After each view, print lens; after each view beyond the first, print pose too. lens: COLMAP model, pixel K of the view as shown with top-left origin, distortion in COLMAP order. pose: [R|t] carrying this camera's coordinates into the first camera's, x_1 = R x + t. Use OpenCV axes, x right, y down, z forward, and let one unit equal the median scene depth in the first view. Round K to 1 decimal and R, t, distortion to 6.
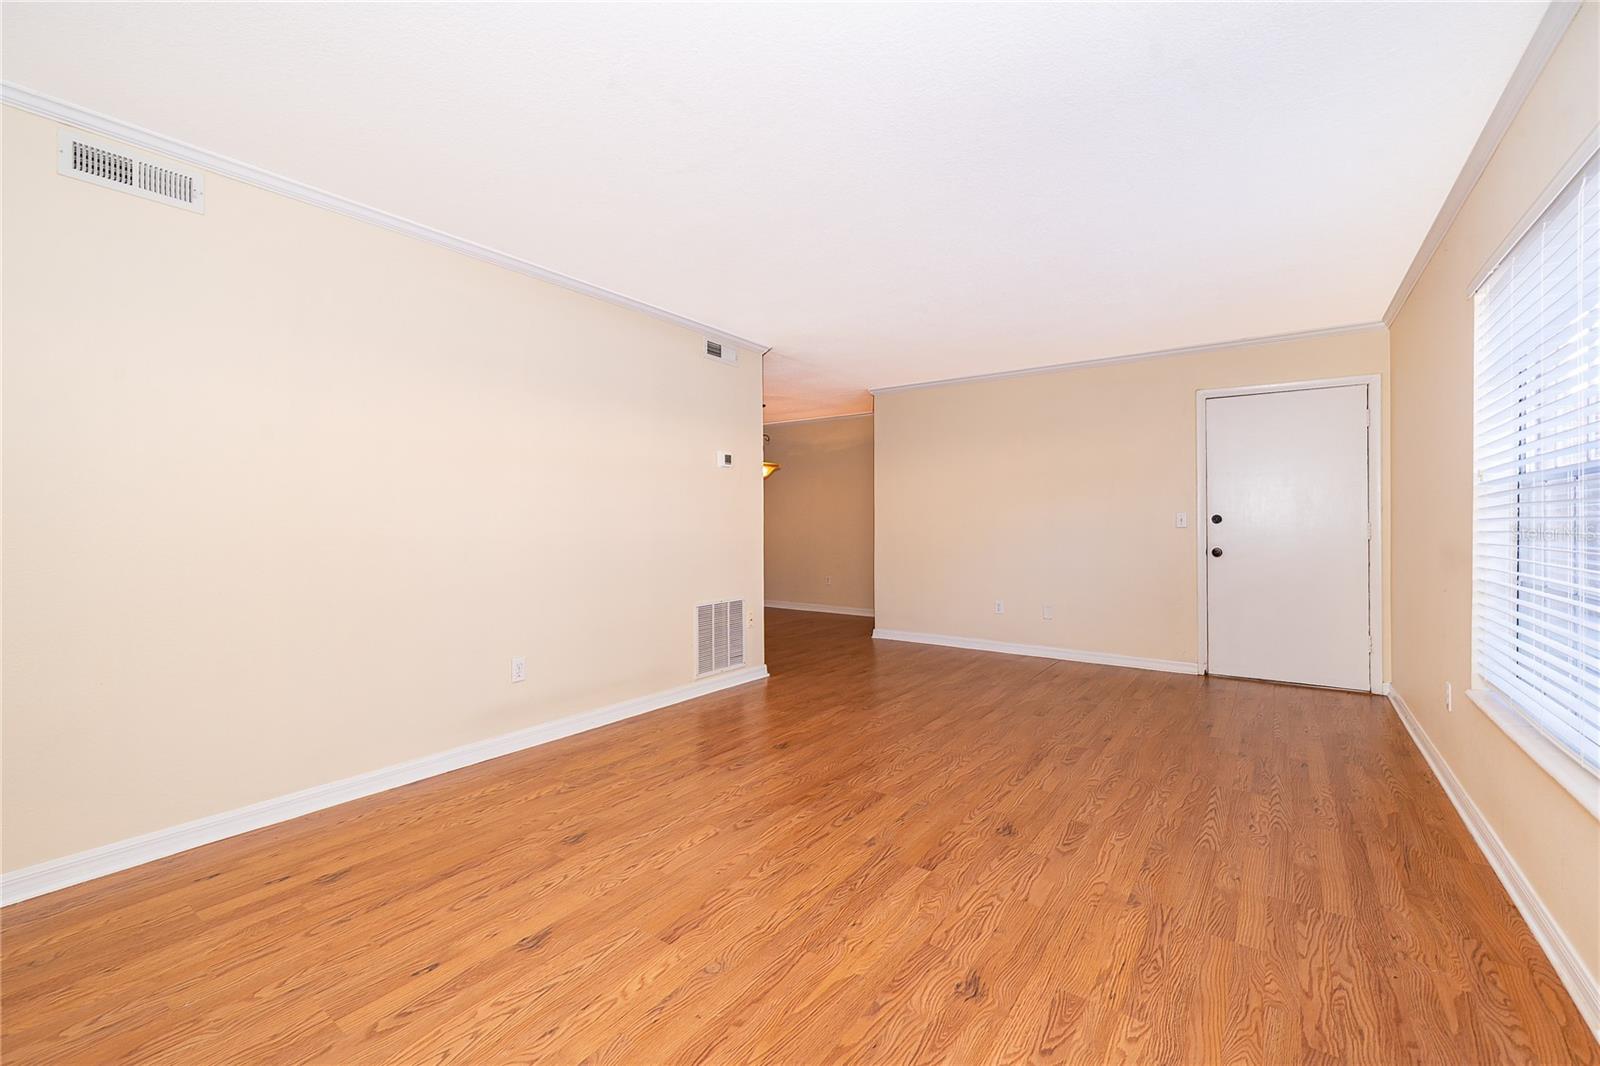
lens RADIAL K [[658.4, 0, 805.1], [0, 658.4, 524.9], [0, 0, 1]] dist [-0.001334, 0.000136]
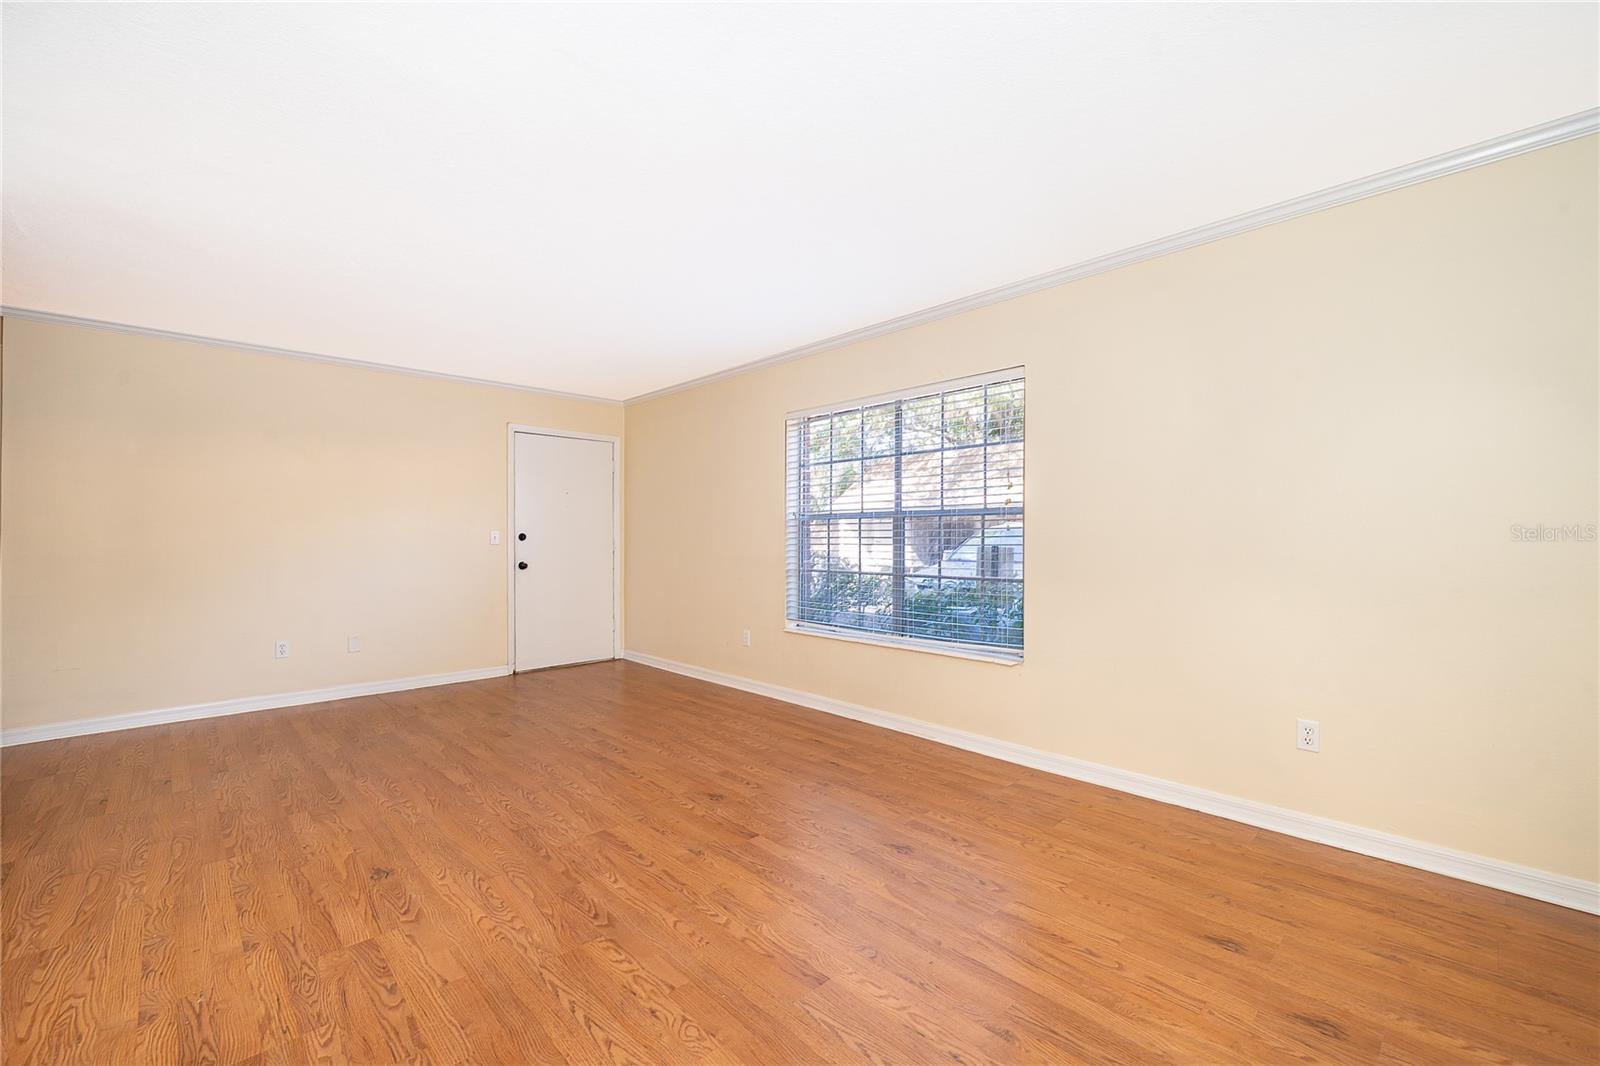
lens RADIAL K [[658.4, 0, 791.3], [0, 658.4, 540.8], [0, 0, 1]] dist [-0.001334, 0.000136]
pose [[0.194478, -0.003301, 0.980901, -0.721159], [0.005034, 0.999985, 0.002367, -0.003623], [-0.980894, 0.004478, 0.194491, 0.538696]]
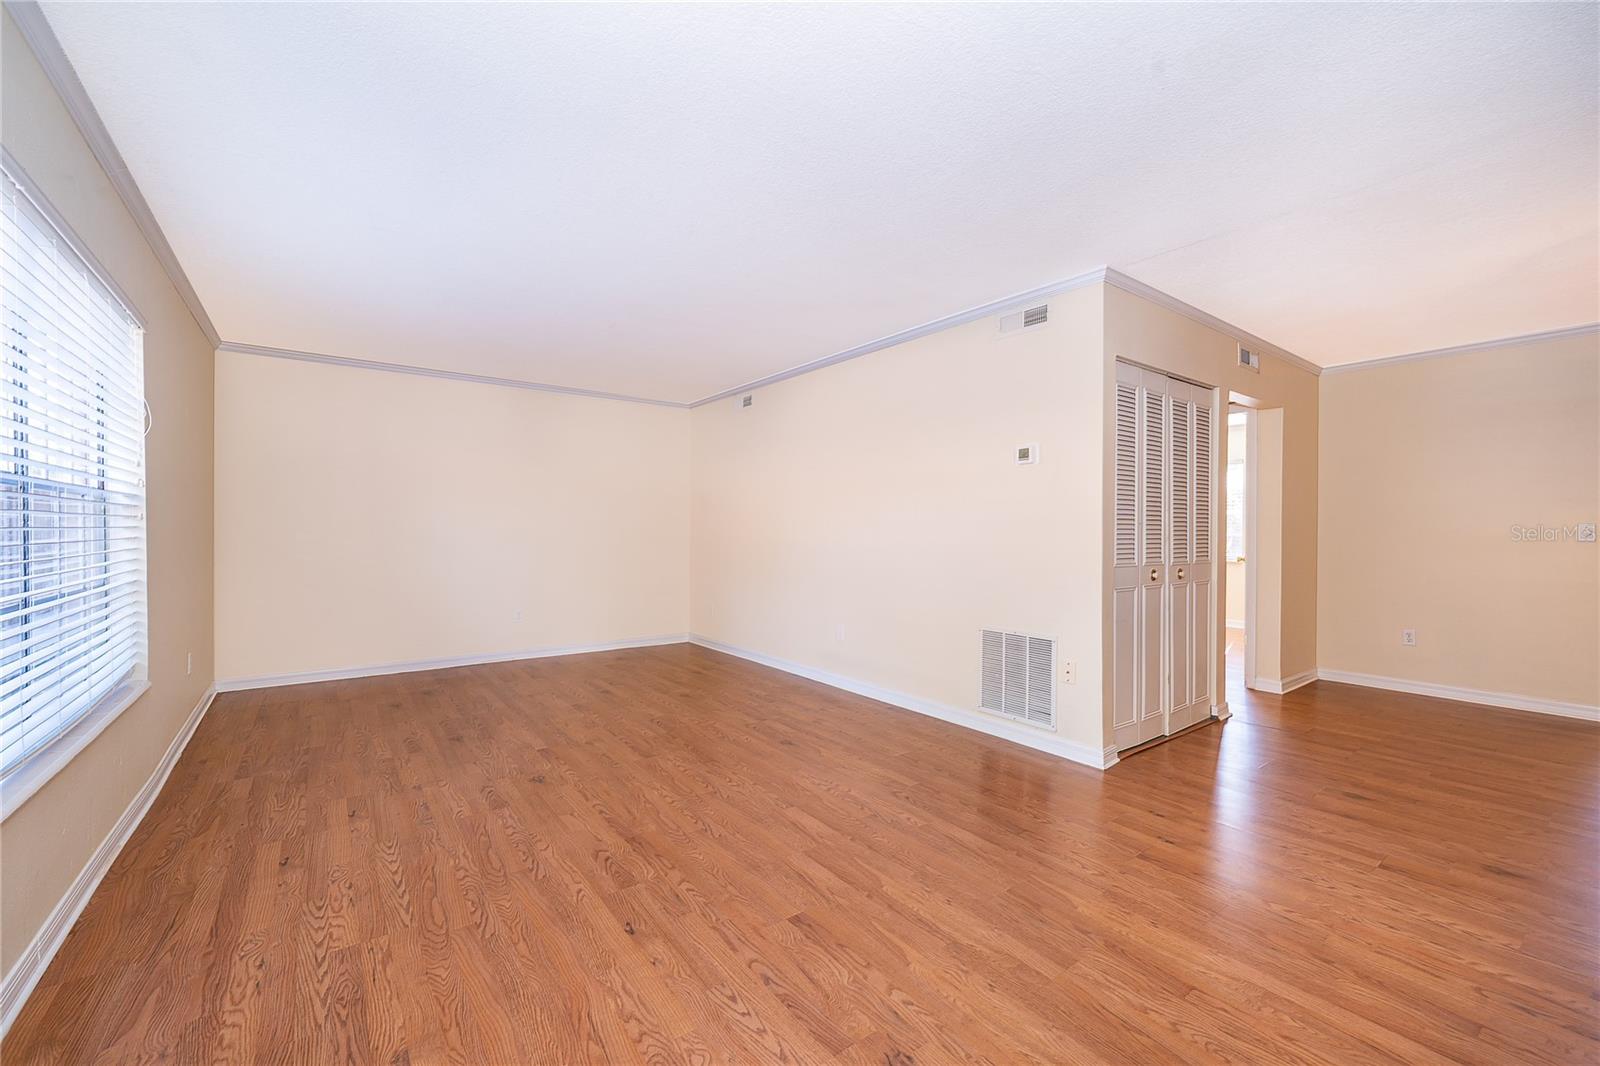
lens RADIAL K [[658.4, 0, 800.0], [0, 658.4, 534.5], [0, 0, 1]] dist [-0.001334, 0.000136]
pose [[-0.310691, 0.006109, -0.950491, 1.142733], [-0.009078, 0.999915, 0.009394, -0.013559], [0.950467, 0.011548, -0.310609, 1.587292]]
